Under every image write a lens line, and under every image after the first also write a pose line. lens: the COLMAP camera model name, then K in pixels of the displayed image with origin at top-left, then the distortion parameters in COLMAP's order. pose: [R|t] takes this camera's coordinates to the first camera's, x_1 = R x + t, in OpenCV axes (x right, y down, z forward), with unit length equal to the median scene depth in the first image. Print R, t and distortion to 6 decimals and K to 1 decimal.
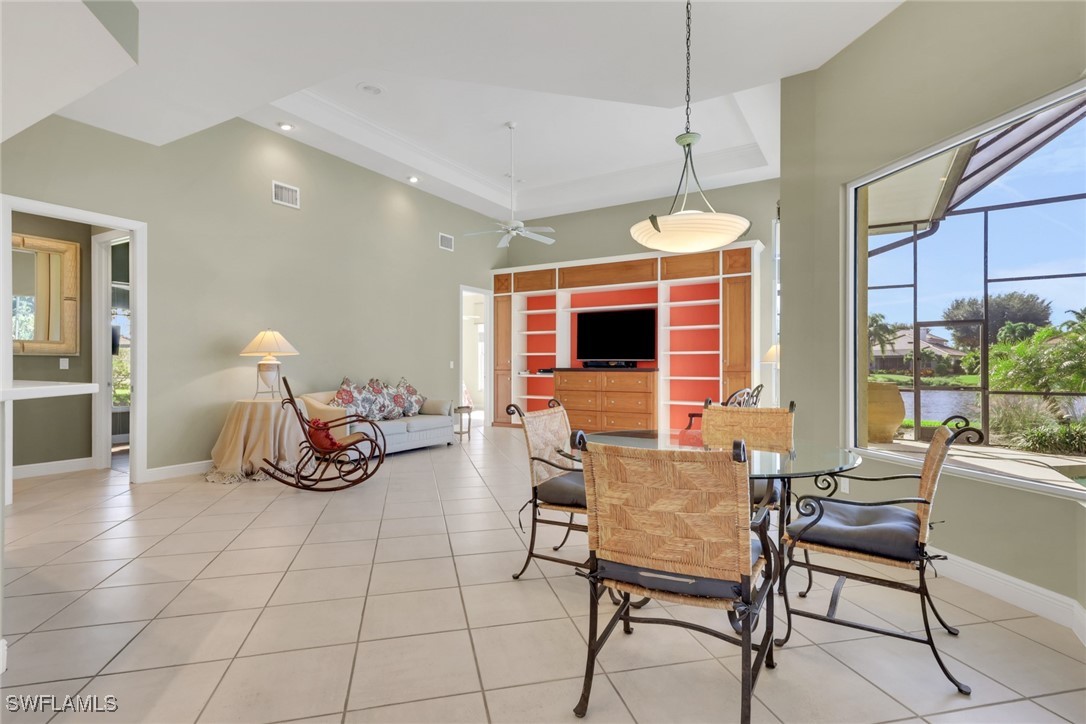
lens RADIAL K [[537.5, 0, 543.0], [0, 537.5, 362.0], [0, 0, 1]] dist [0.013990, 0.000123]
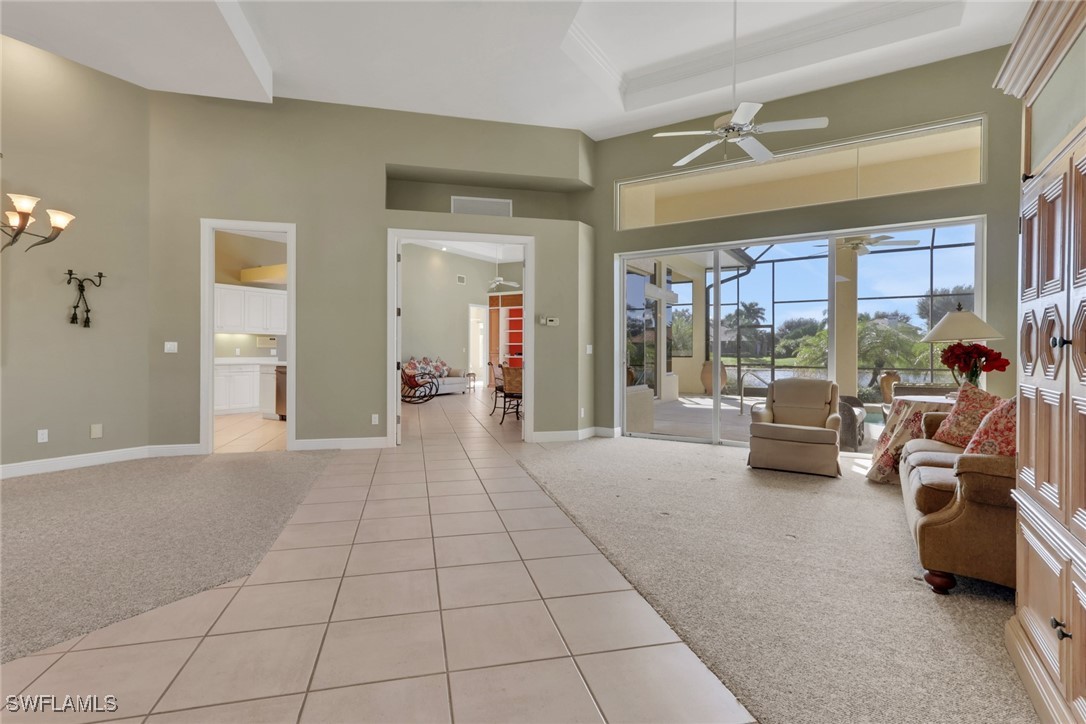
lens RADIAL K [[529.8, 0, 548.6], [0, 529.8, 347.5], [0, 0, 1]] dist [-0.000154, -0.000063]
pose [[0.999953, 0.002593, 0.009322, 0.085738], [-0.002587, 0.999996, -0.000606, -0.003115], [-0.009324, 0.000582, 0.999956, -0.705397]]
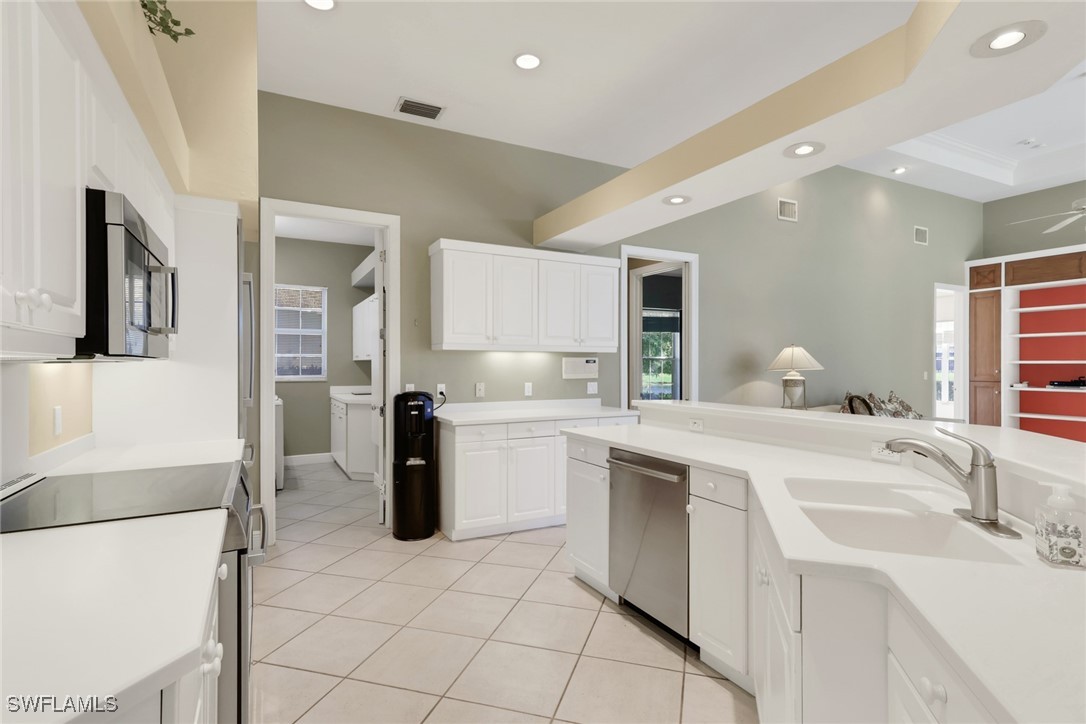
lens RADIAL K [[537.5, 0, 543.0], [0, 537.5, 362.0], [0, 0, 1]] dist [0.013990, 0.000123]
pose [[0.857250, -0.005662, -0.514869, -0.250680], [0.005763, 0.999982, -0.001401, -0.019441], [0.514868, -0.001766, 0.857268, -0.068388]]
